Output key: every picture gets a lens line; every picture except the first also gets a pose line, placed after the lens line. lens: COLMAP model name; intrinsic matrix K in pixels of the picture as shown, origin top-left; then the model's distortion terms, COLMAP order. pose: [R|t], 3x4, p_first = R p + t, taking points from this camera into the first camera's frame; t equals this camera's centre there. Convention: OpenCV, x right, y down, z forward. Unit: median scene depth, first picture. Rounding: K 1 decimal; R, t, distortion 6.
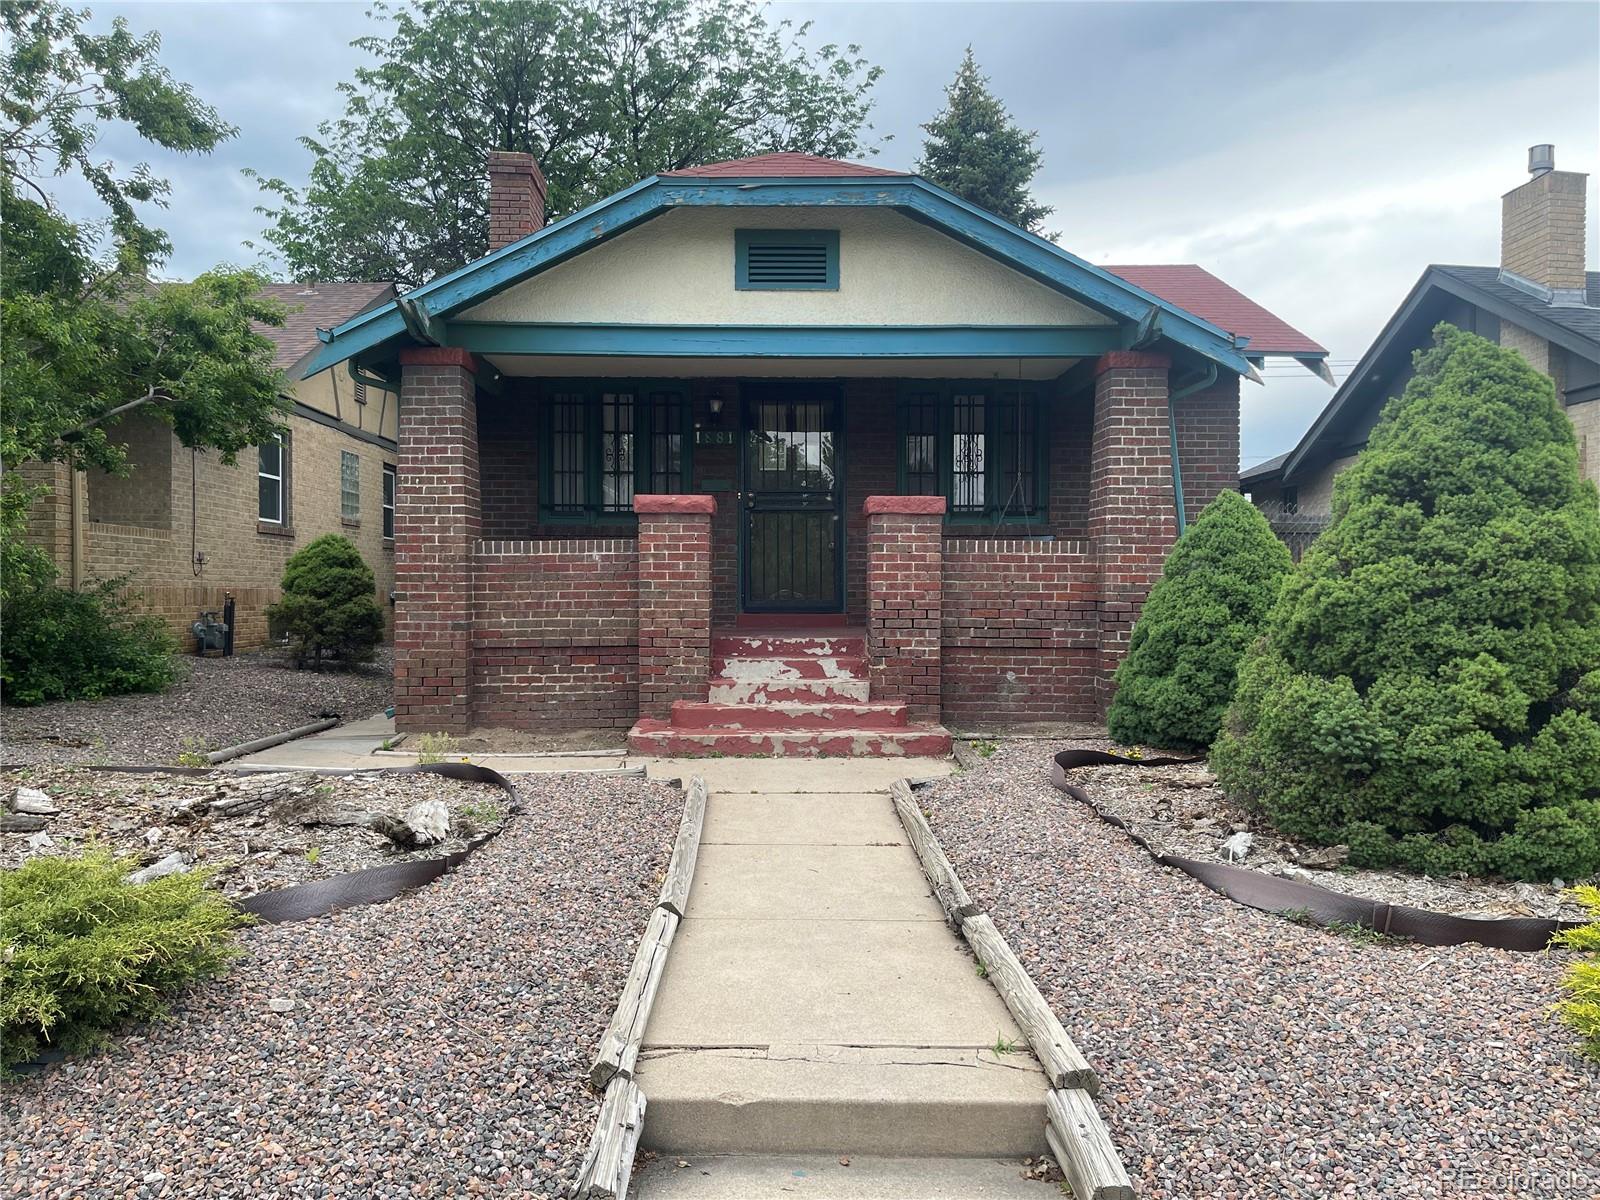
lens RADIAL K [[1202.5, 0, 795.4], [0, 1202.5, 579.2], [0, 0, 1]] dist [0.077112, -0.119311]
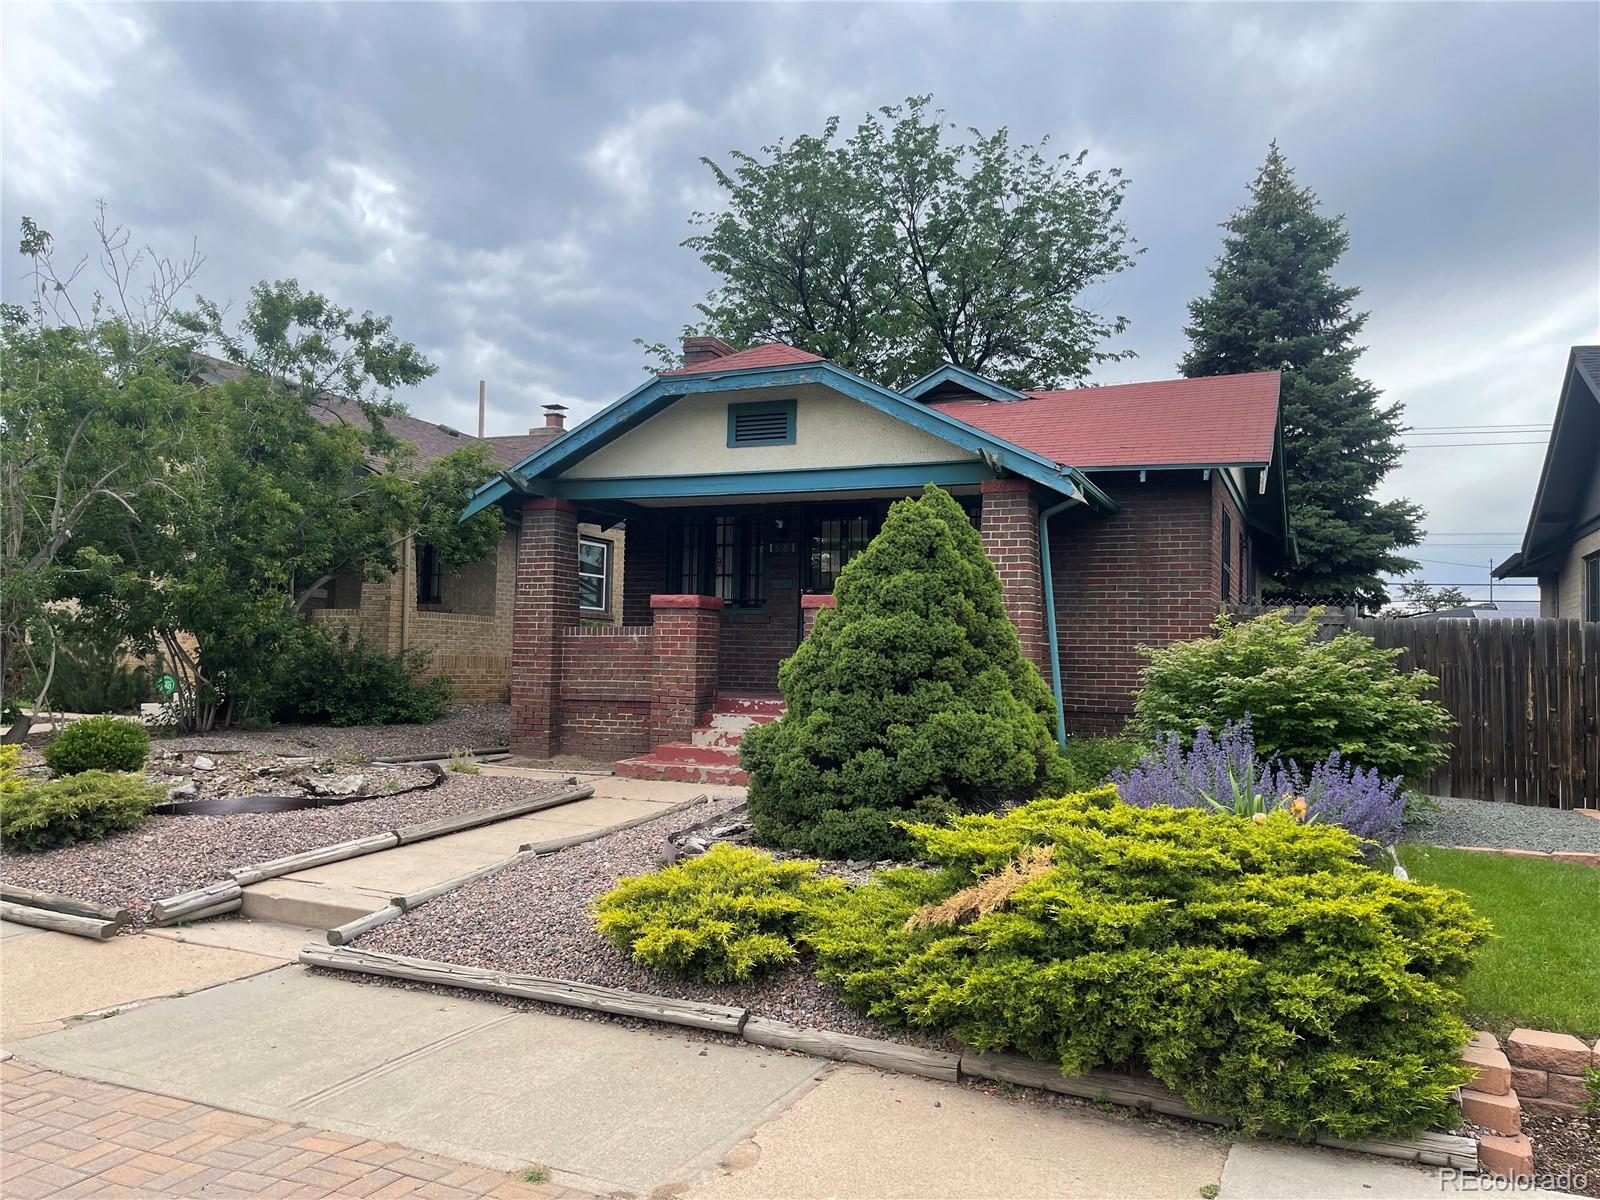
lens RADIAL K [[1202.5, 0, 795.4], [0, 1202.5, 579.2], [0, 0, 1]] dist [0.077112, -0.119311]
pose [[0.904760, -0.009555, -0.425814, 0.618585], [-0.017944, 0.998006, -0.060522, -0.005470], [0.425543, 0.062399, 0.902784, -0.212124]]
